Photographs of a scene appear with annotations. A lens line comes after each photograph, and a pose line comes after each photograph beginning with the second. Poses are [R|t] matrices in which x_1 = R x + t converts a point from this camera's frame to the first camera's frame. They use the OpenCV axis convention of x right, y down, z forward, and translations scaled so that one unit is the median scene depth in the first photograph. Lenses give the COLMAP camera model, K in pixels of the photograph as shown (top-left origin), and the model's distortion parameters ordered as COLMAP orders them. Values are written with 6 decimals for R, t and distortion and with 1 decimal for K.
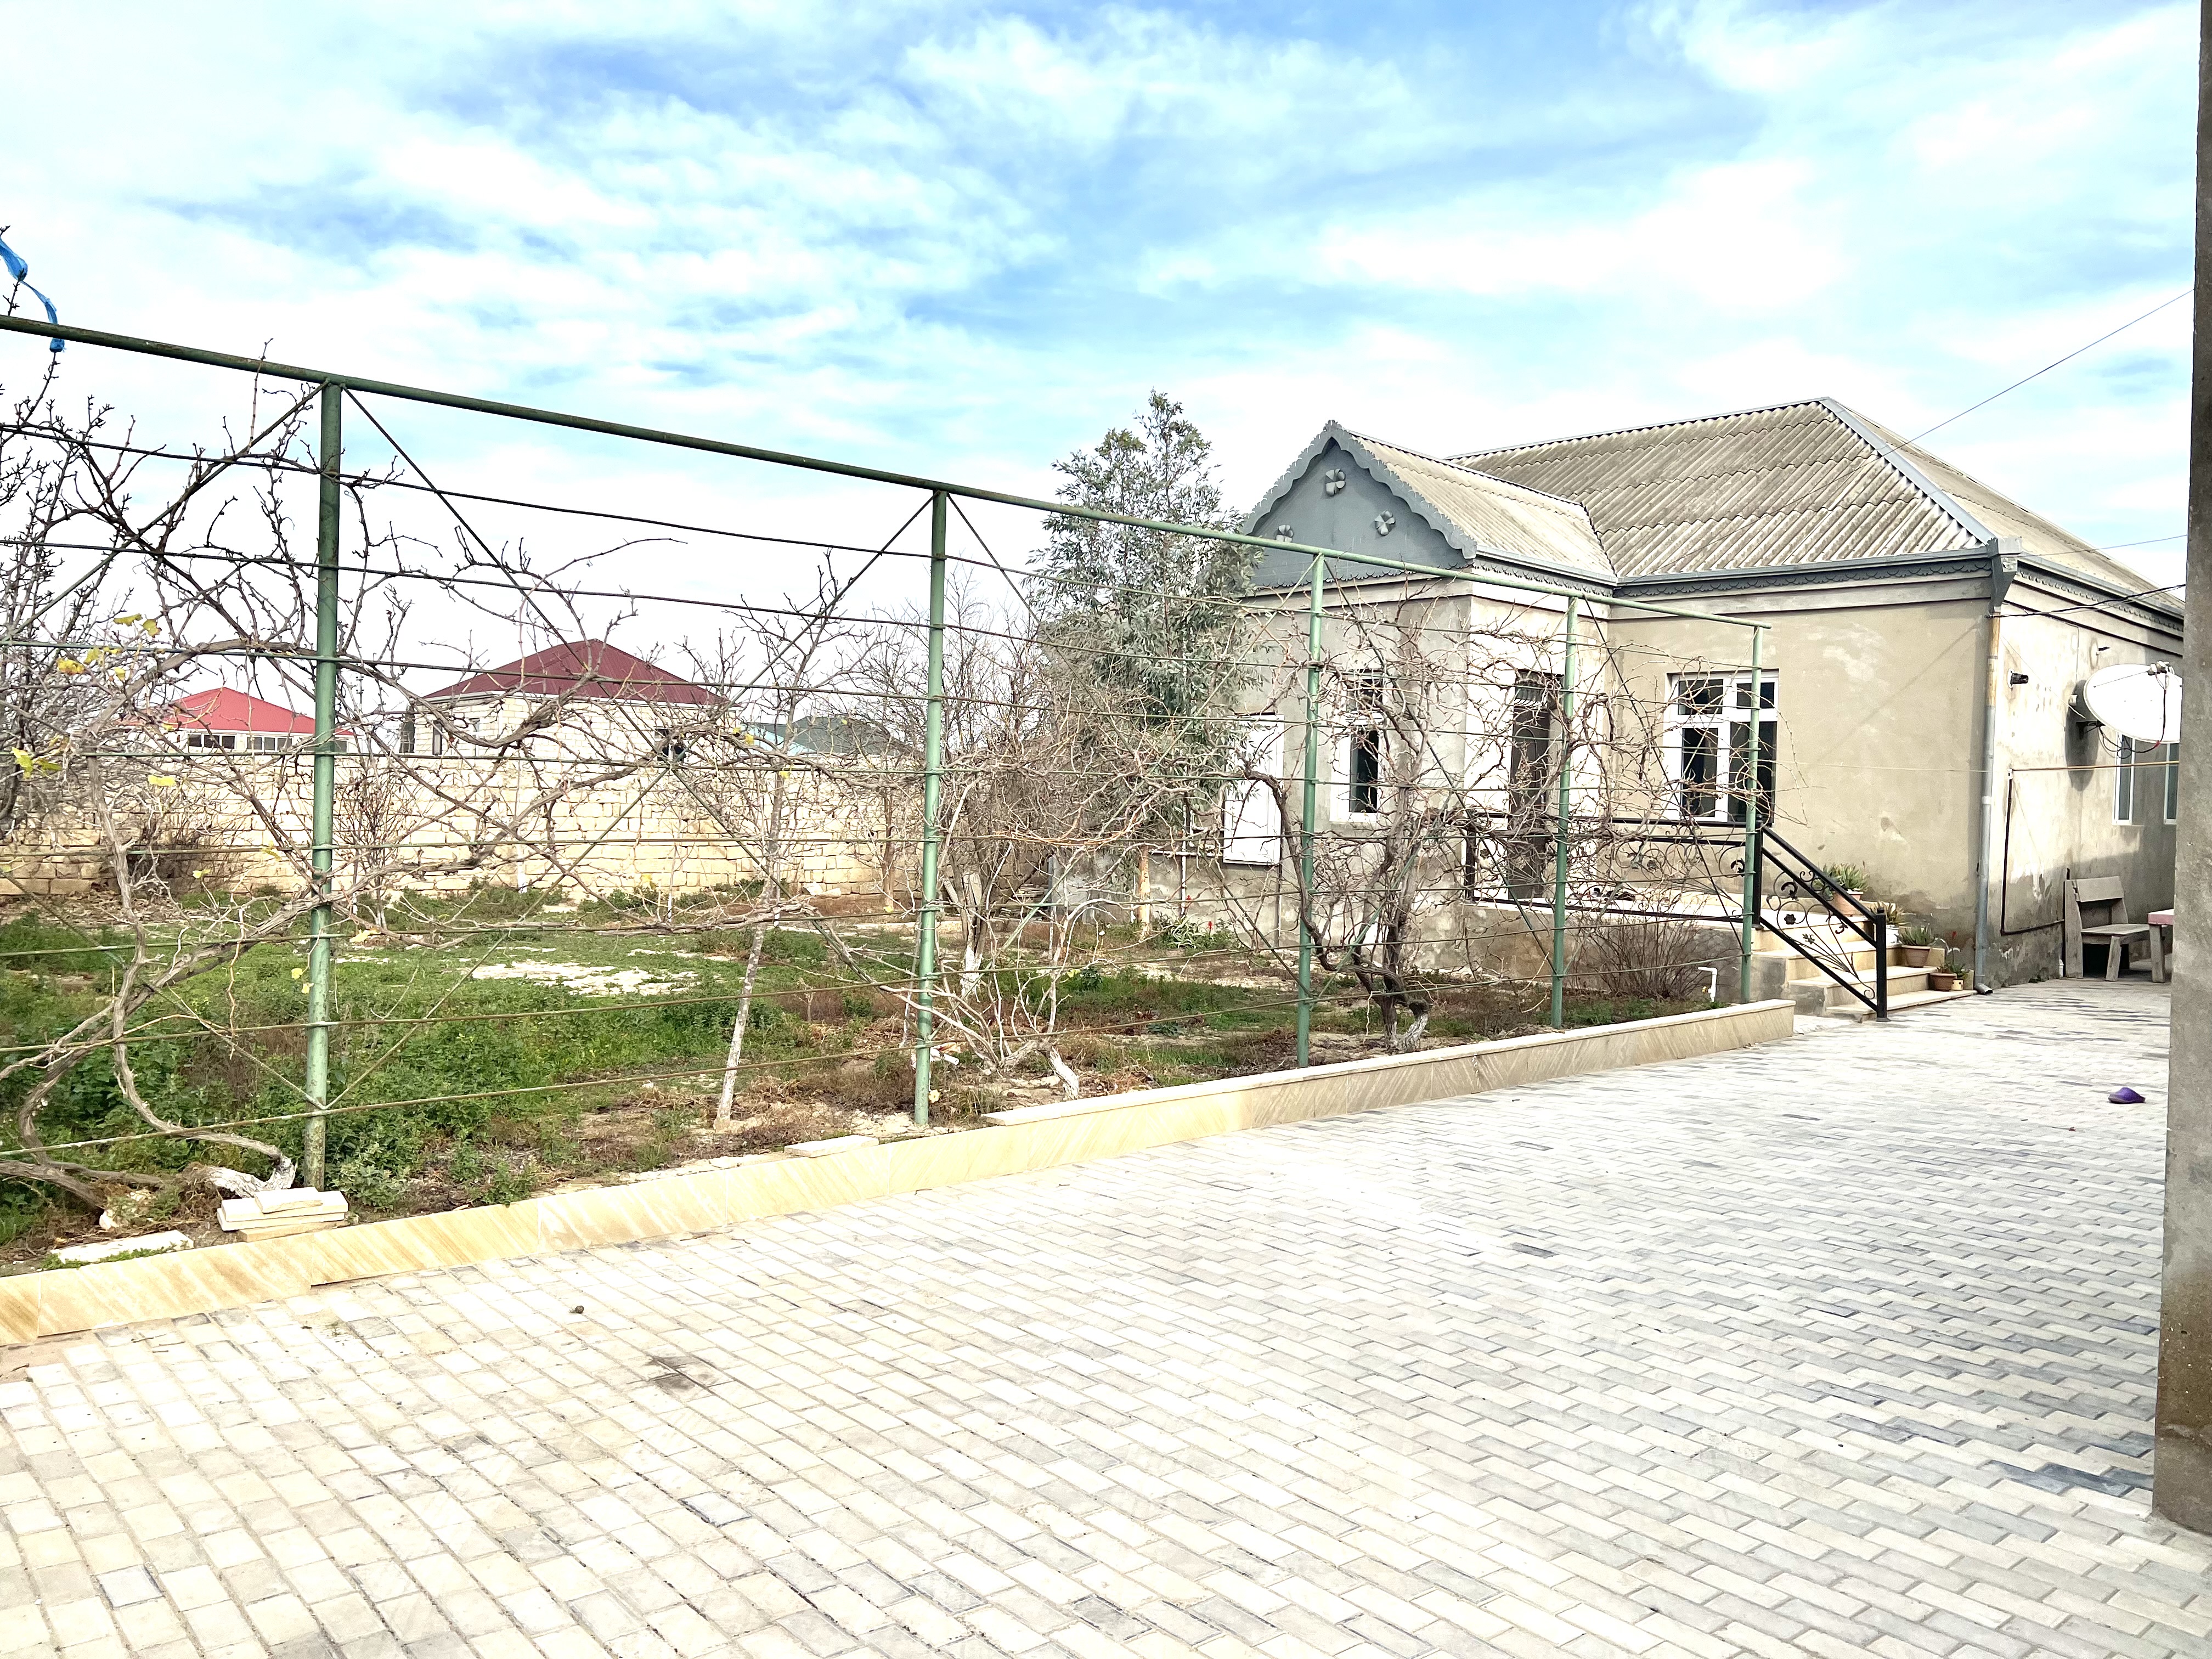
lens RADIAL K [[1670.9, 0, 1106.0], [0, 1670.9, 829.5], [0, 0, 1]] dist [0.210149, -0.341863]
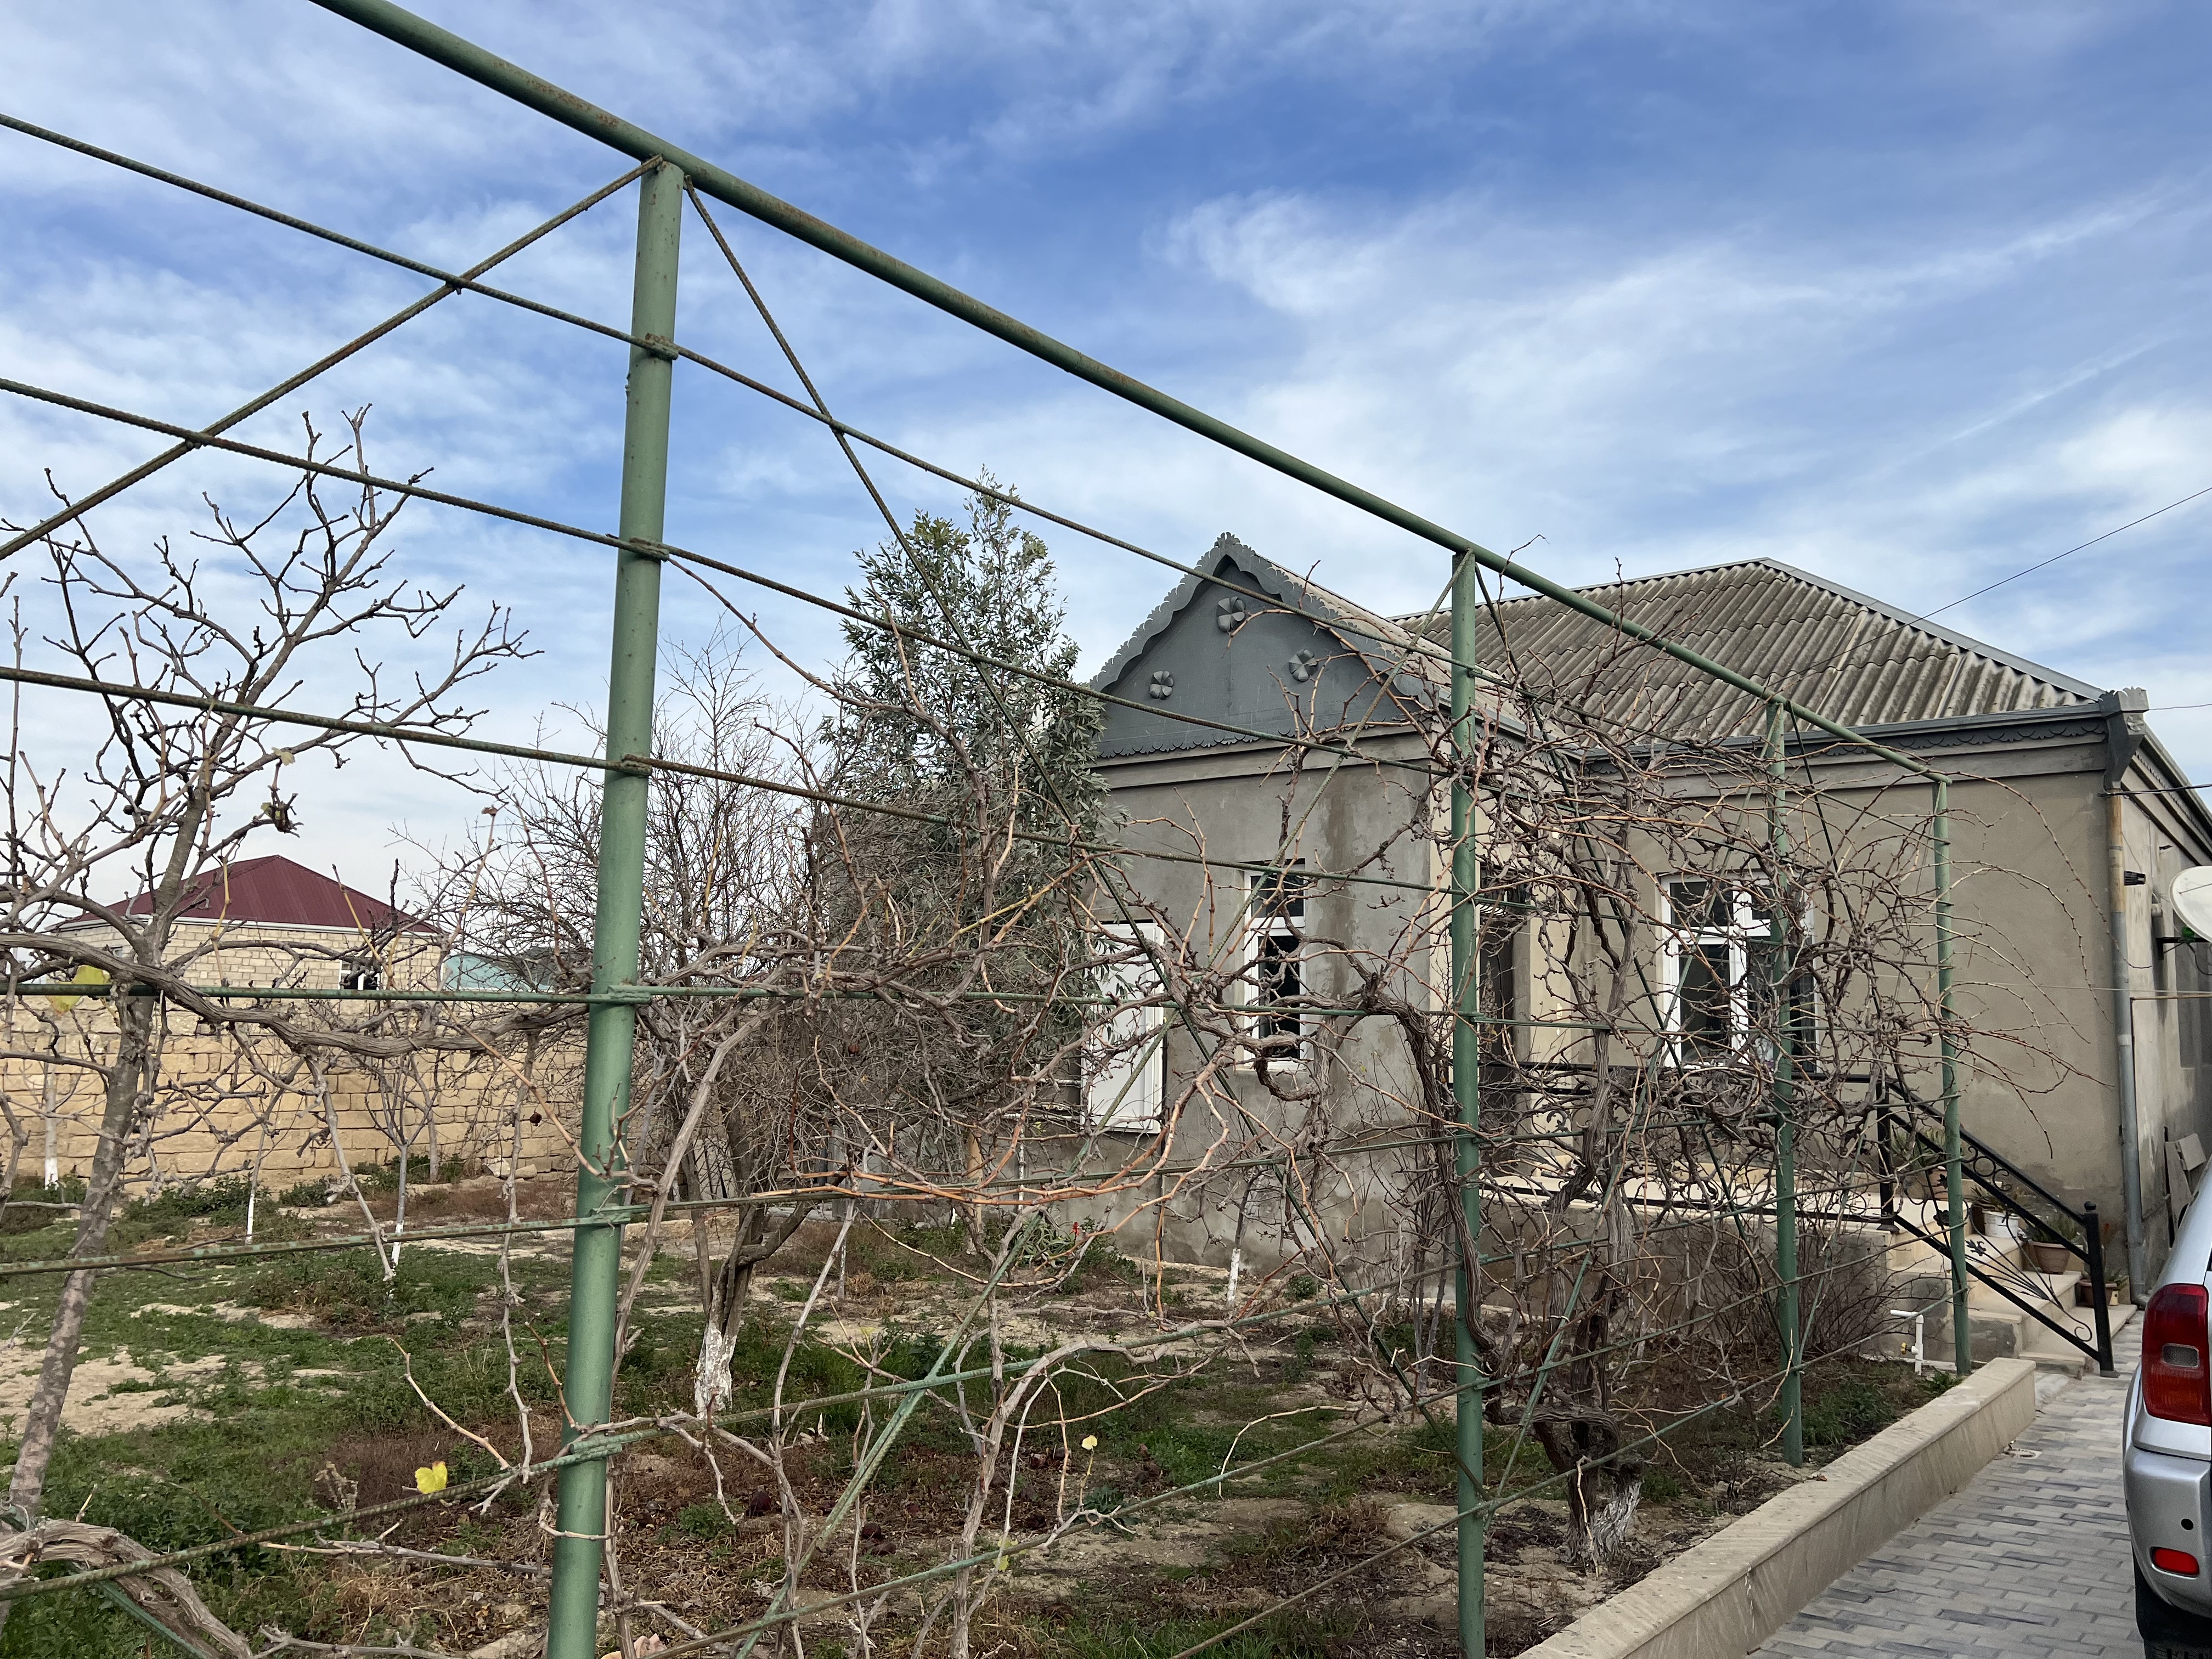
lens RADIAL K [[1652.2, 0, 1110.0], [0, 1652.2, 777.0], [0, 0, 1]] dist [0.004655, -0.001308]
pose [[0.988650, 0.015512, 0.149435, -0.054078], [0.010306, 0.985310, -0.170465, -0.020391], [-0.149884, 0.170070, 0.973967, 0.637377]]
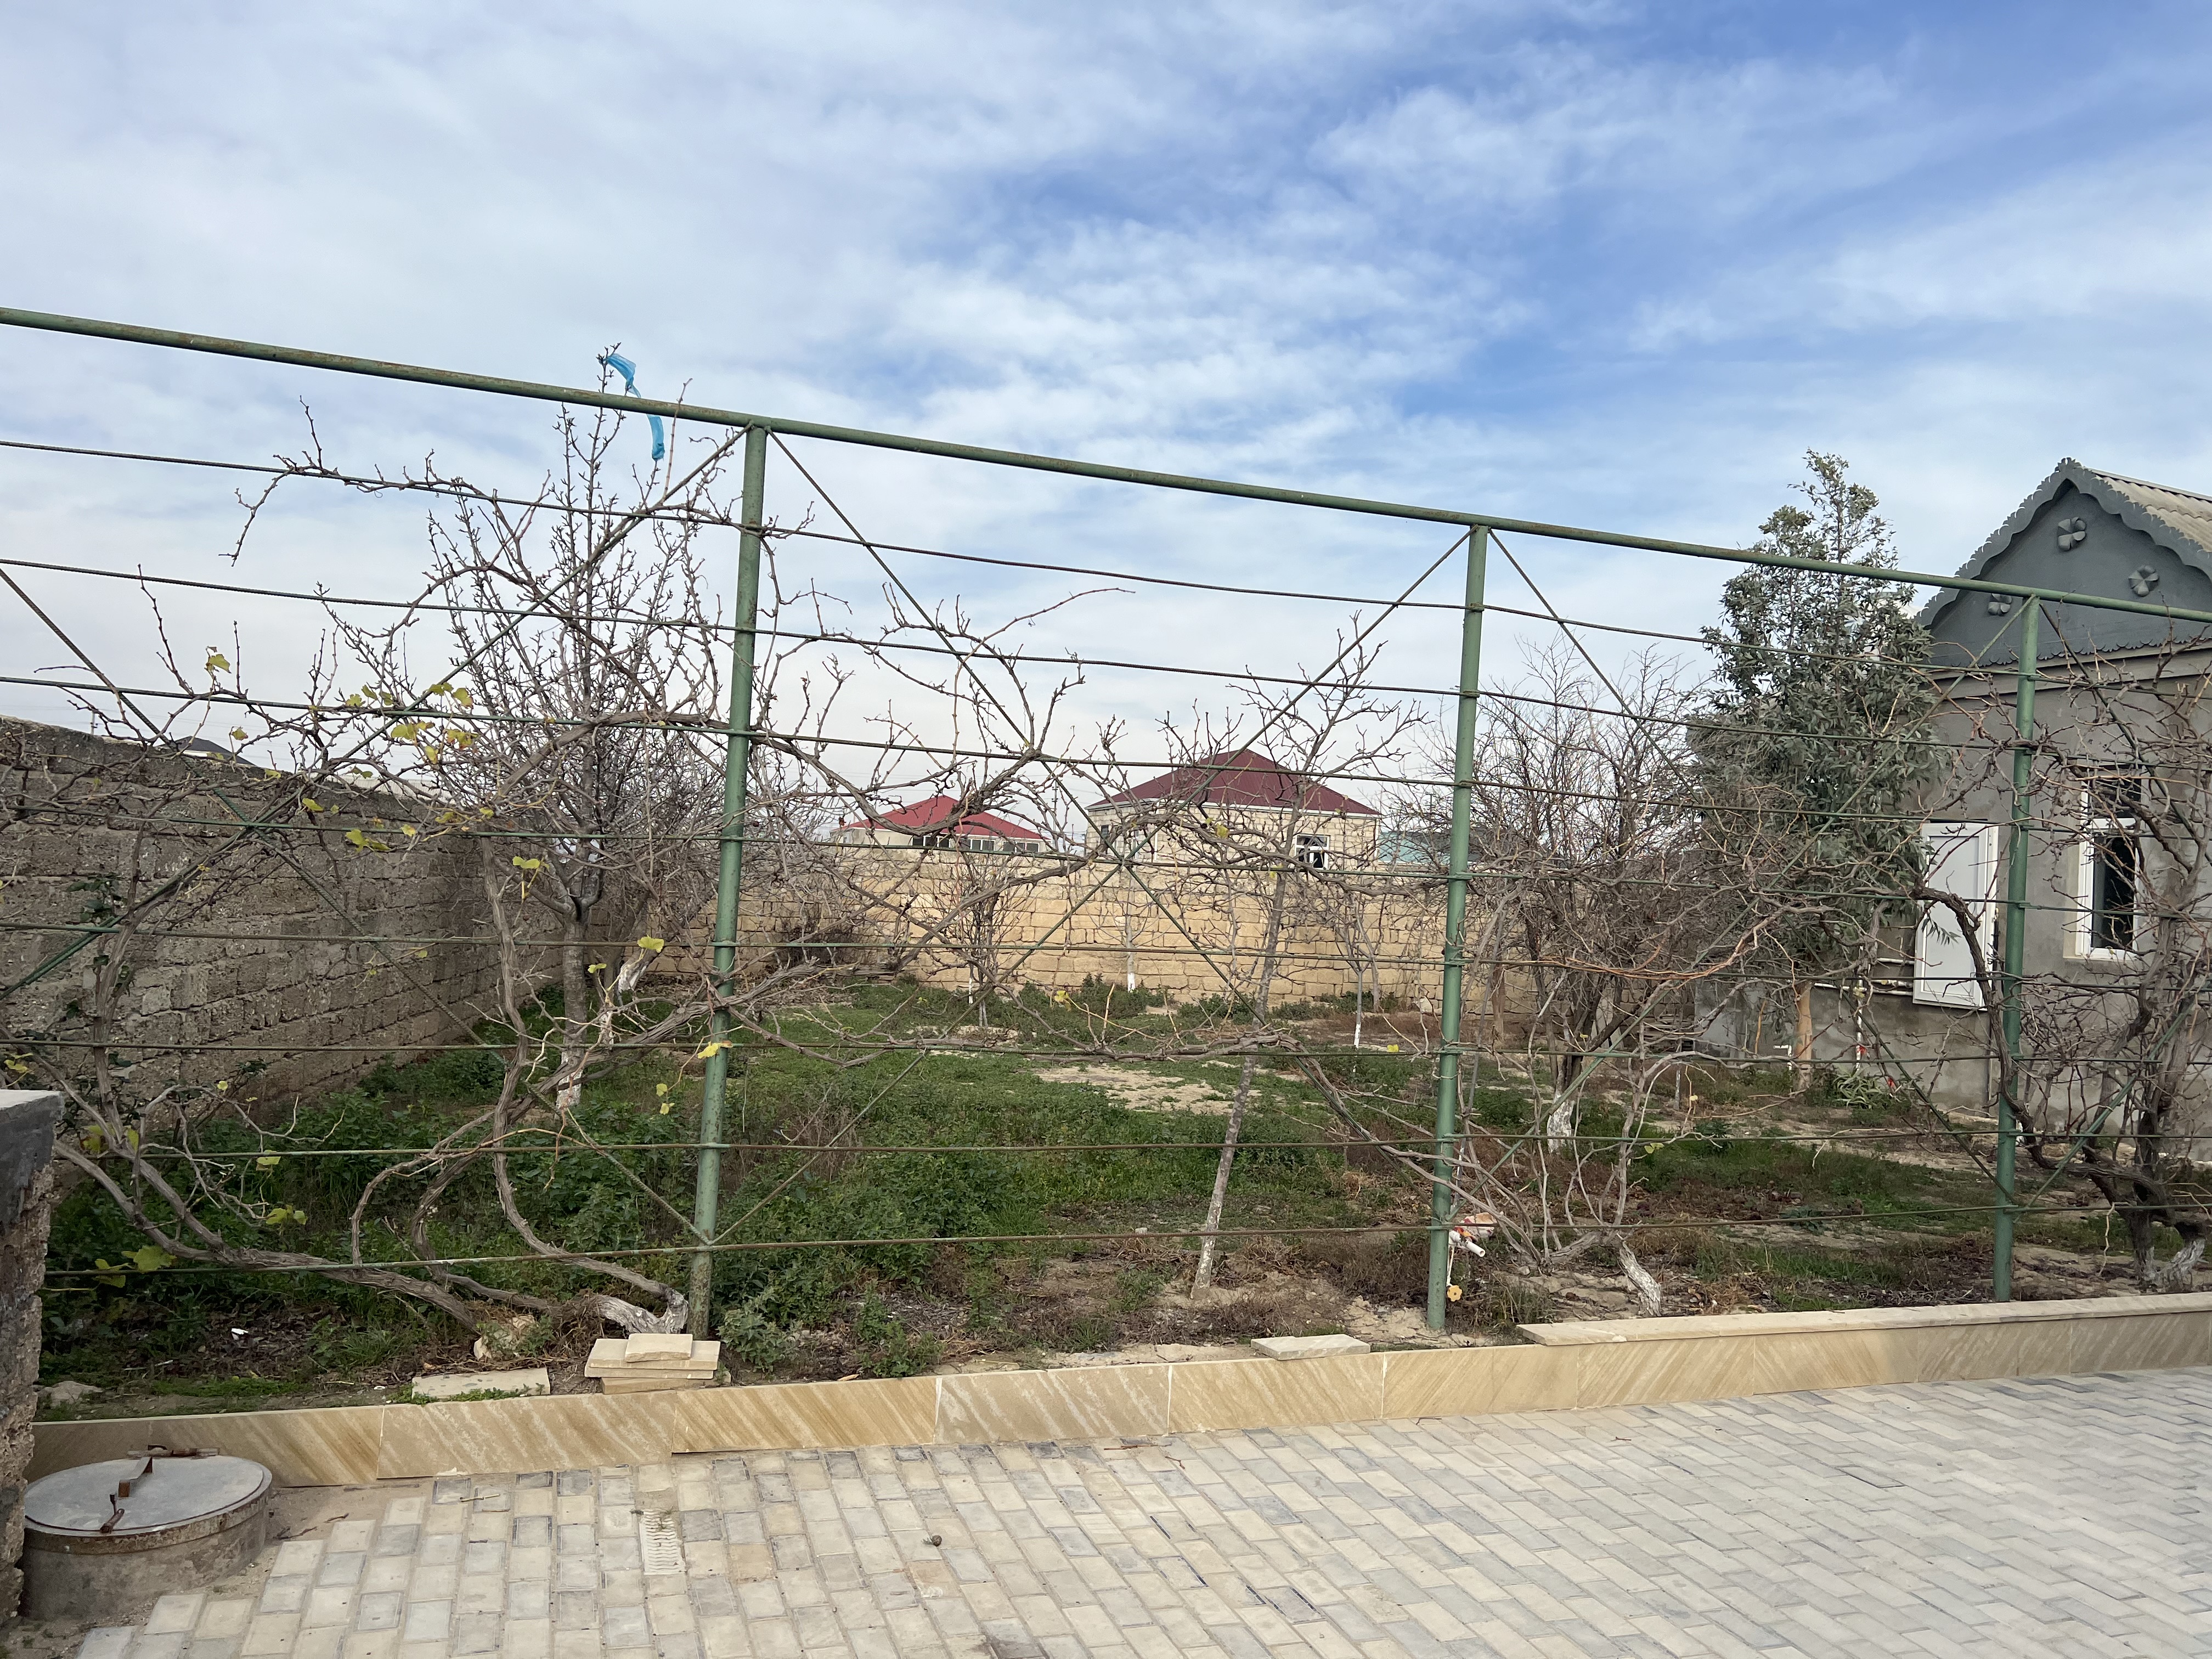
lens RADIAL K [[1685.5, 0, 1106.0], [0, 1685.5, 829.5], [0, 0, 1]] dist [0.053727, -0.048087]
pose [[0.926127, 0.015053, -0.376911, 0.039306], [-0.039031, 0.997664, -0.056061, -0.005283], [0.375187, 0.066631, 0.924551, 0.188647]]
